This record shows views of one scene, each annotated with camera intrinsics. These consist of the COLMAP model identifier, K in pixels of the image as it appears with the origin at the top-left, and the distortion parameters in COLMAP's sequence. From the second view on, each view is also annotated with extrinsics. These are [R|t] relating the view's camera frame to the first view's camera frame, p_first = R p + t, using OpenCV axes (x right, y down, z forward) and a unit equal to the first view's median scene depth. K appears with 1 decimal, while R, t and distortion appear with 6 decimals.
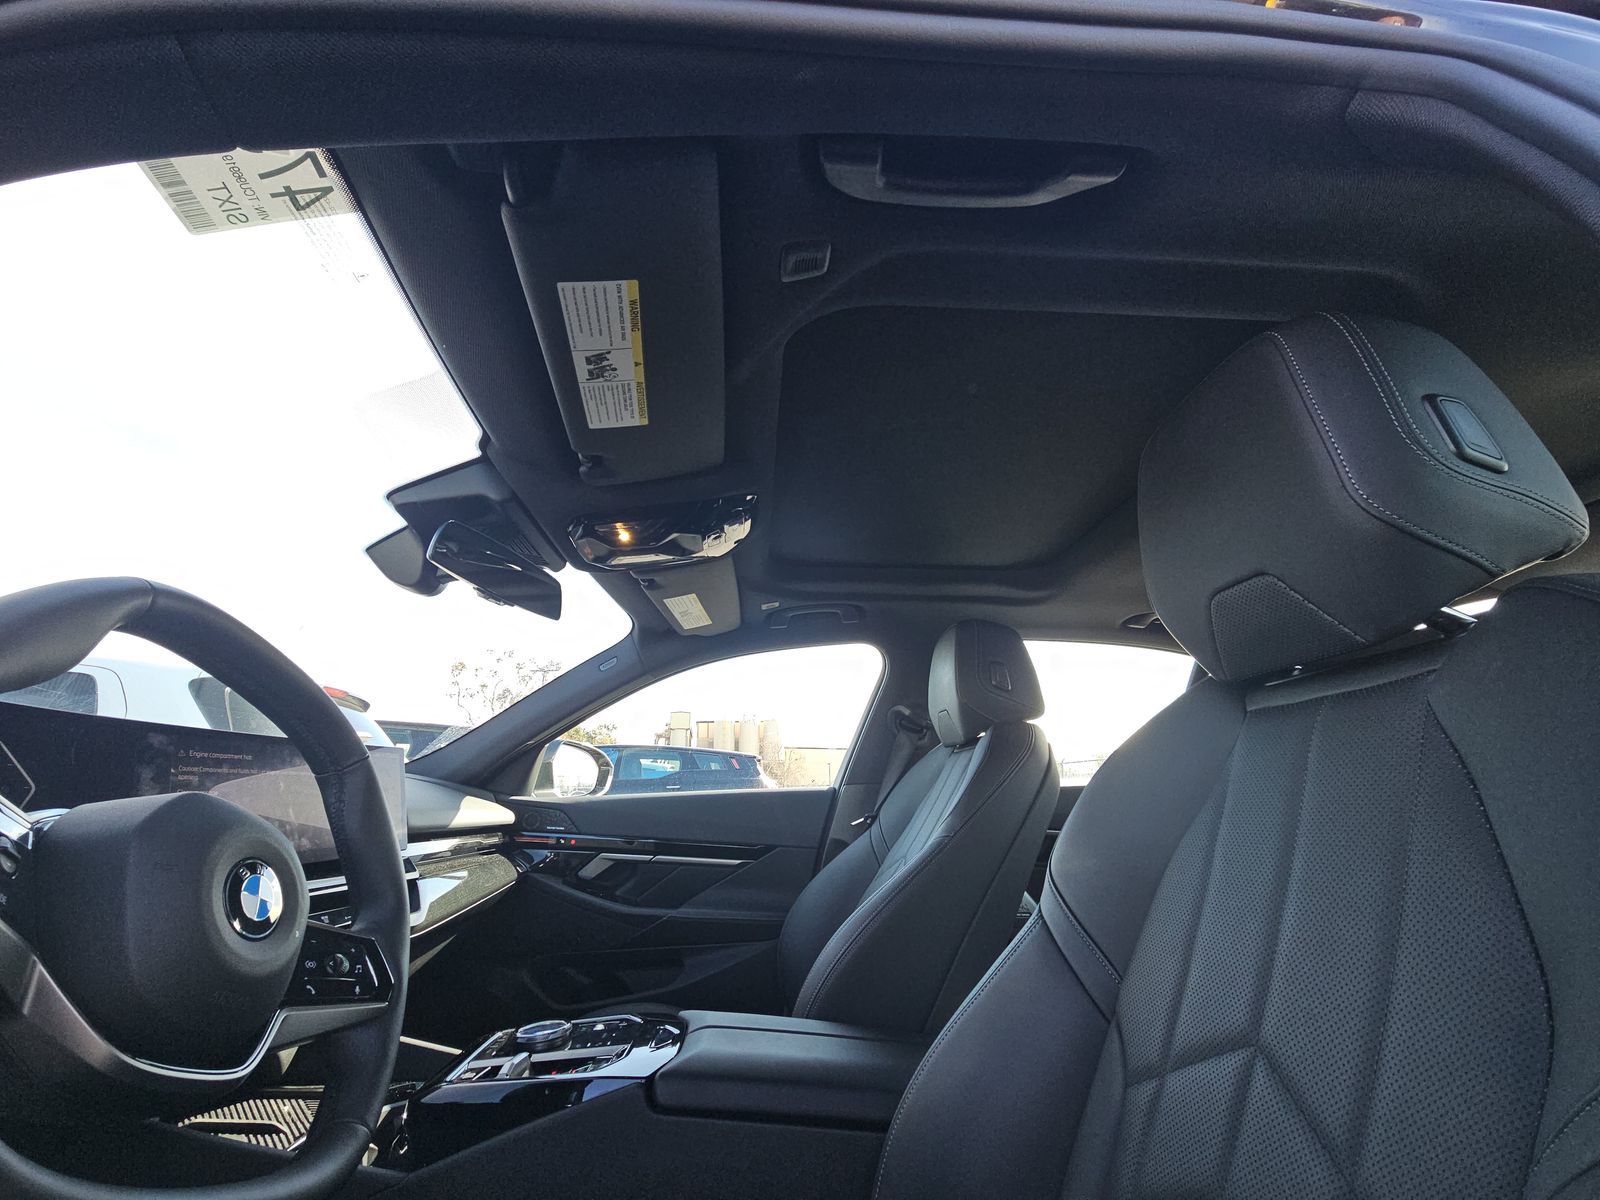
lens RADIAL K [[649.6, 0, 797.8], [0, 649.6, 611.6], [0, 0, 1]] dist [0.001947, -0.007556]
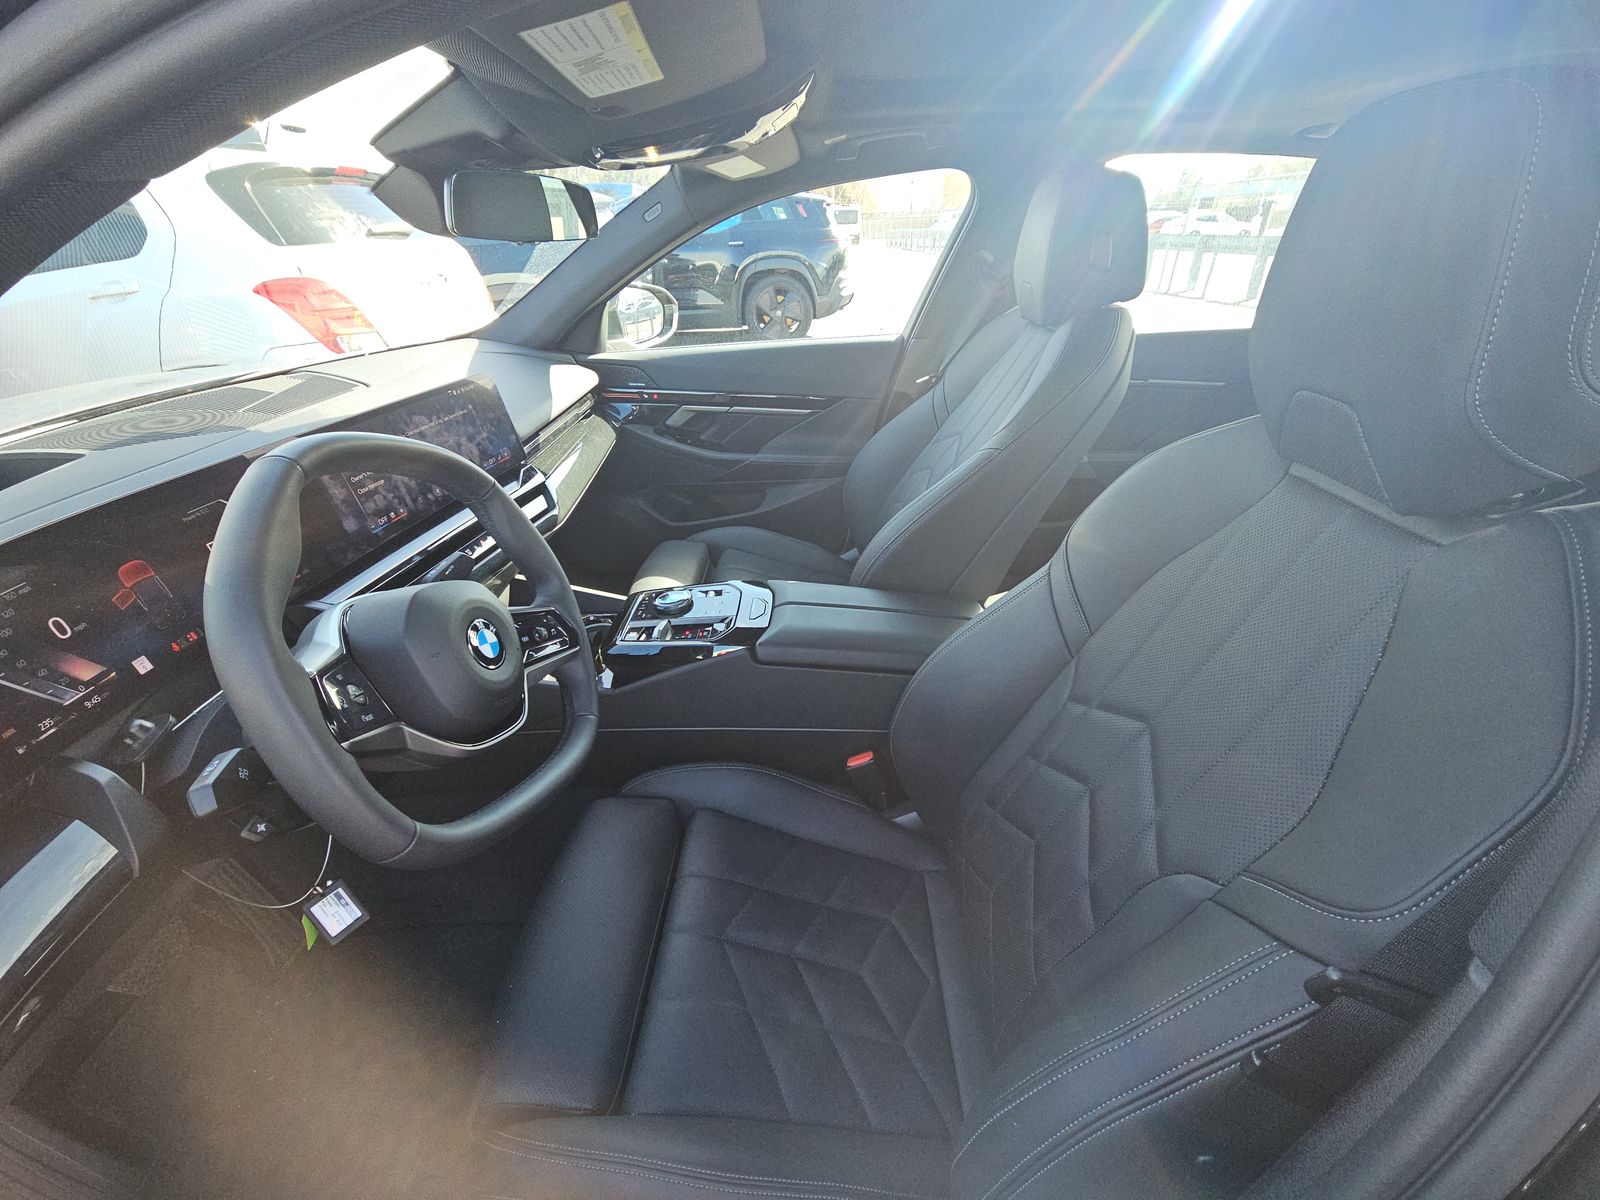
lens RADIAL K [[649.6, 0, 798.2], [0, 649.6, 608.1], [0, 0, 1]] dist [0.001947, -0.007556]
pose [[0.994830, 0.029660, -0.097127, 0.006917], [0.049695, 0.691890, 0.720291, -0.176733], [0.088566, -0.721394, 0.686839, 0.022560]]
